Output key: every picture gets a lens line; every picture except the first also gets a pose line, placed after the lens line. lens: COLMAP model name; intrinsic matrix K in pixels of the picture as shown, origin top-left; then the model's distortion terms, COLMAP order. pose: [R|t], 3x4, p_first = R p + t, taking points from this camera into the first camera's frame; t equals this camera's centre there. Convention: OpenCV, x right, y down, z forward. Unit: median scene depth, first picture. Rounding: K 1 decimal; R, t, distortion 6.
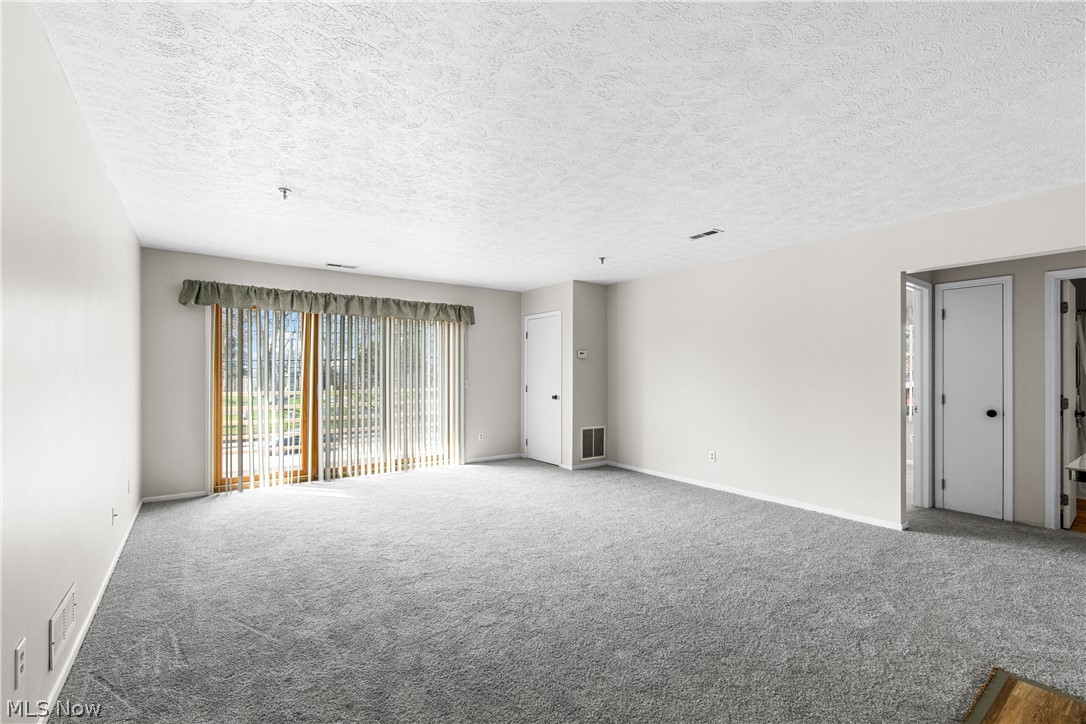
lens RADIAL K [[474.6, 0, 543.8], [0, 474.6, 373.4], [0, 0, 1]] dist [0.000867, -0.000560]
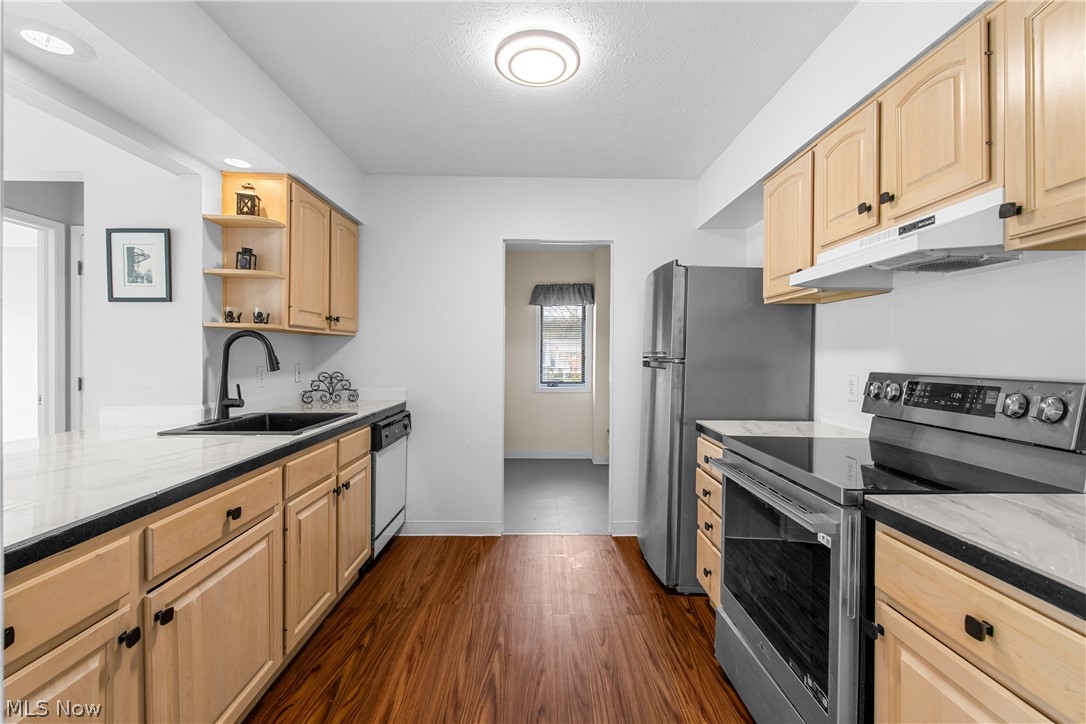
lens RADIAL K [[469.1, 0, 542.0], [0, 469.1, 360.0], [0, 0, 1]] dist [-0.001254, -0.000035]
pose [[0.580629, -0.009220, 0.814116, 0.576477], [-0.005702, 0.999865, 0.015390, 0.001907], [-0.814148, -0.013578, 0.580498, -0.000891]]
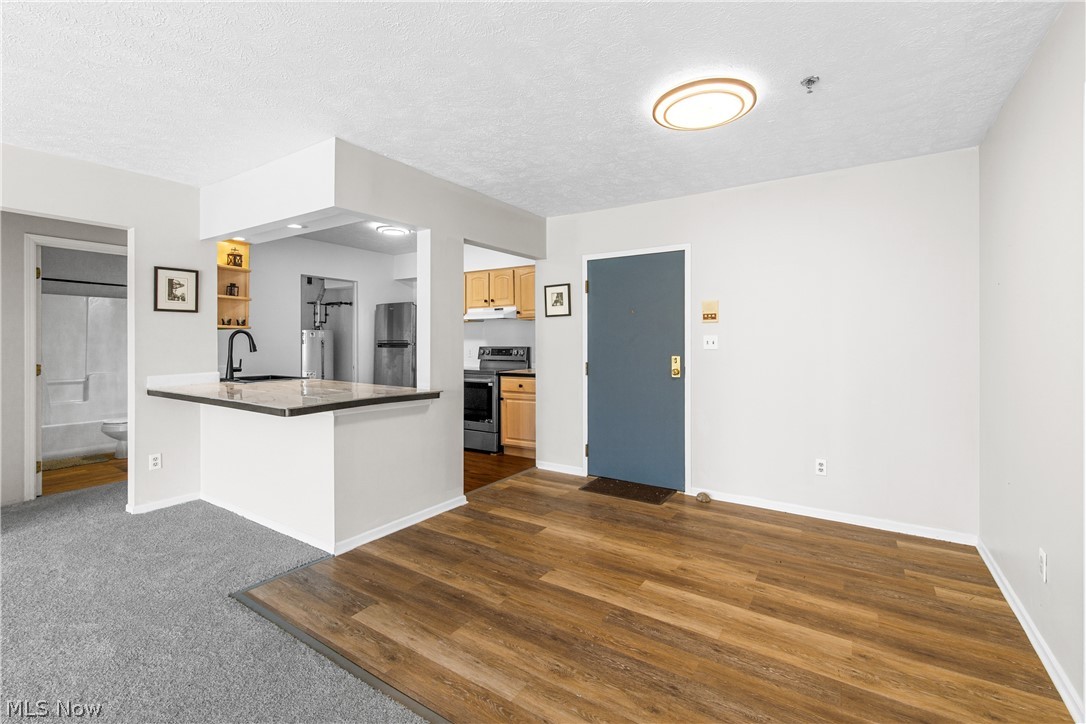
lens RADIAL K [[479.0, 0, 543.7], [0, 479.0, 341.8], [0, 0, 1]] dist [0.001314, 0.000170]
pose [[-0.351530, -0.002788, 0.936172, -0.160199], [-0.001938, 0.999996, 0.002250, 0.000369], [-0.936175, -0.001024, -0.351534, 0.275958]]
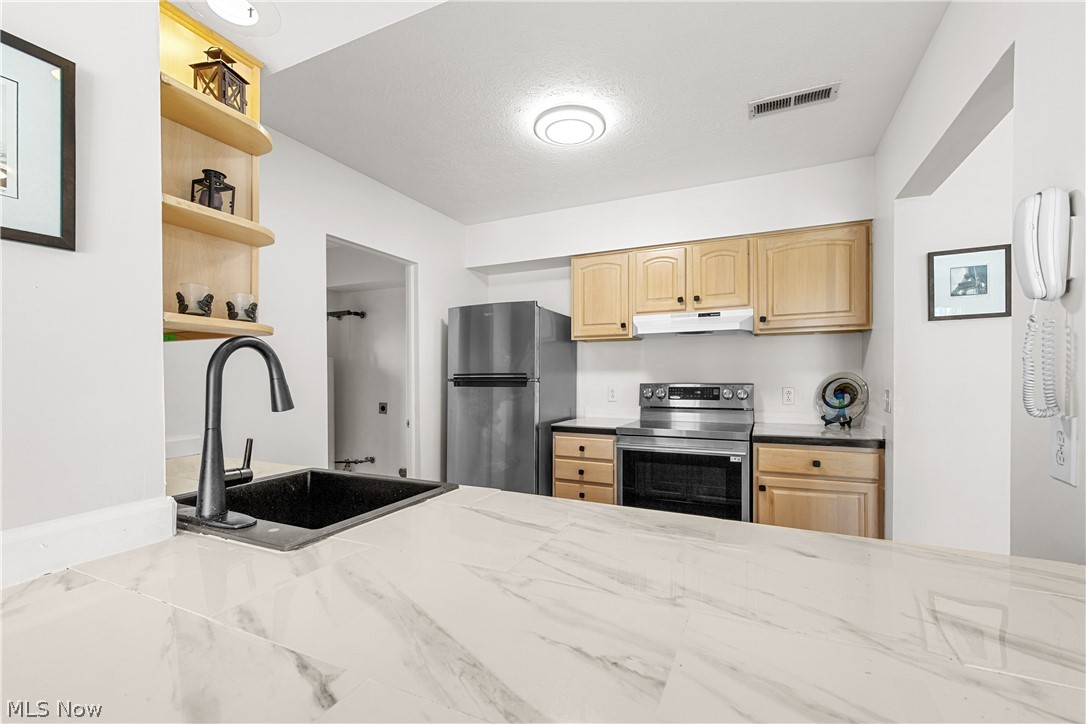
lens RADIAL K [[472.7, 0, 541.4], [0, 472.7, 379.8], [0, 0, 1]] dist [-0.000207, 0.000048]
pose [[-0.480394, -0.010446, 0.876991, 0.501157], [0.001262, 0.999920, 0.012601, 0.001429], [-0.877052, 0.007160, -0.480342, 0.453318]]
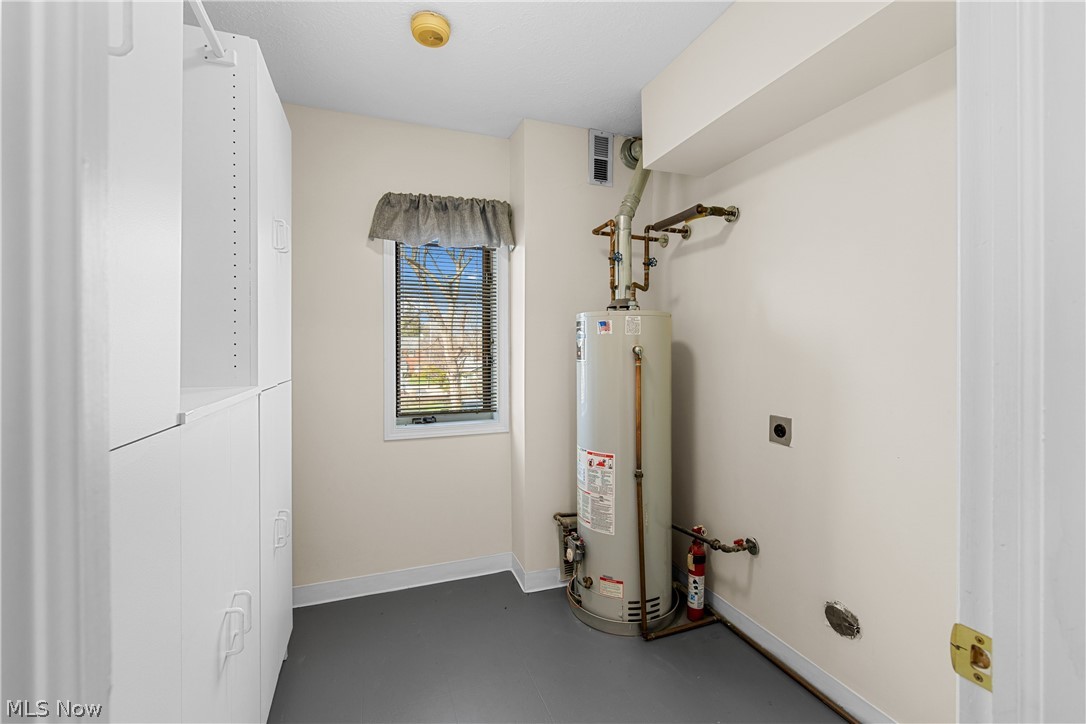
lens RADIAL K [[469.1, 0, 542.0], [0, 469.1, 360.0], [0, 0, 1]] dist [-0.001254, -0.000035]
pose [[0.274279, -0.010290, 0.961595, 1.042278], [0.003102, 0.999947, 0.009816, 0.008231], [-0.961645, 0.000291, 0.274296, 0.362292]]
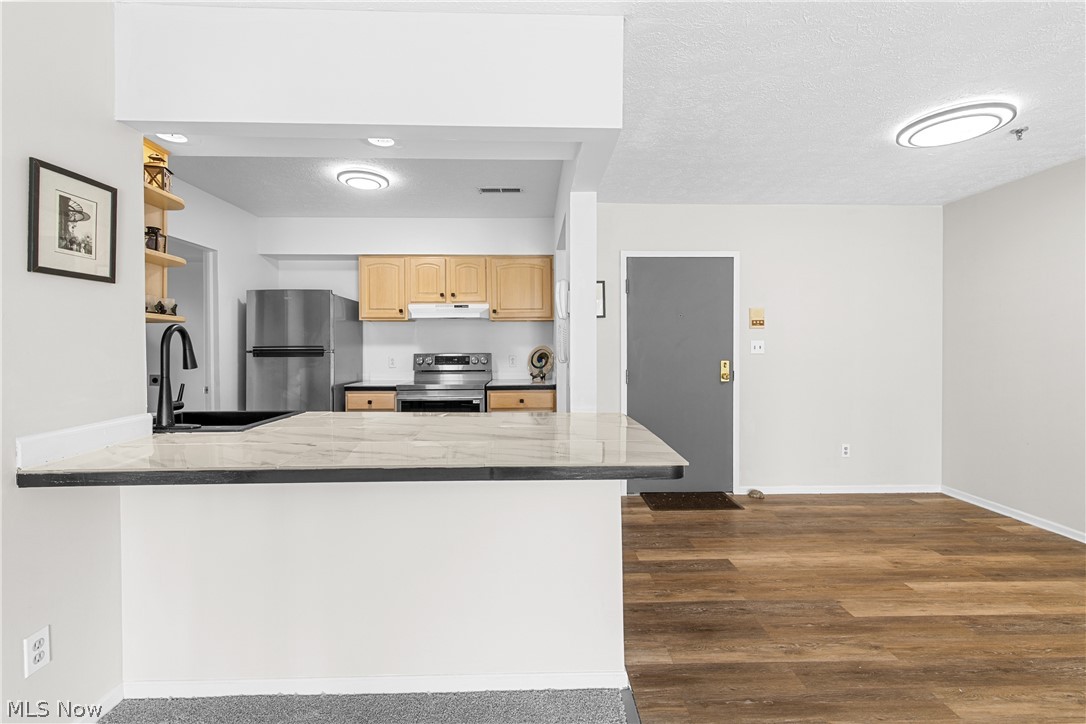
lens RADIAL K [[478.5, 0, 547.0], [0, 478.5, 352.2], [0, 0, 1]] dist [0.000641, -0.000164]
pose [[-0.826487, -0.006800, 0.562915, 0.294755], [0.000134, 0.999925, 0.012276, 0.001058], [-0.562956, 0.010221, -0.826423, 0.622767]]
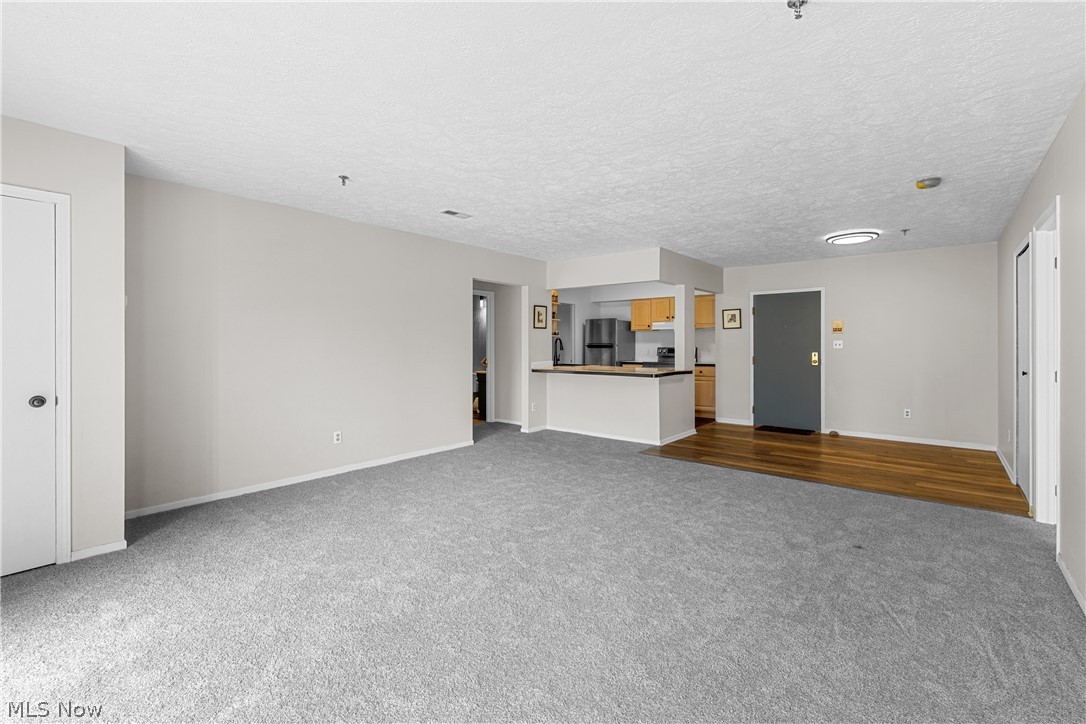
lens RADIAL K [[479.0, 0, 543.7], [0, 479.0, 341.8], [0, 0, 1]] dist [0.001314, 0.000170]
pose [[-0.251740, 0.001386, 0.967794, -0.612149], [-0.000992, 0.999998, -0.001690, -0.002054], [-0.967794, -0.001385, -0.251738, 0.873418]]
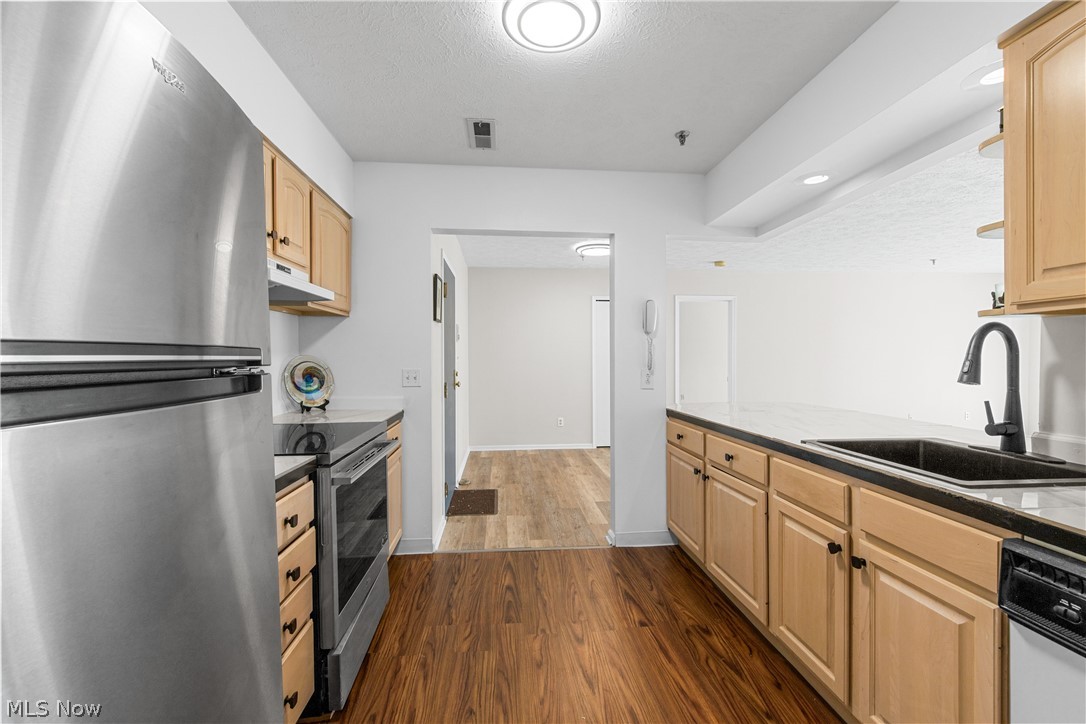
lens RADIAL K [[466.0, 0, 543.0], [0, 466.0, 362.0], [0, 0, 1]] dist [0.000321, 0.000030]
pose [[-0.511333, 0.007780, -0.859347, 1.154974], [0.003038, 0.999969, 0.007245, 0.004523], [0.859377, 0.001094, -0.511341, 0.376981]]
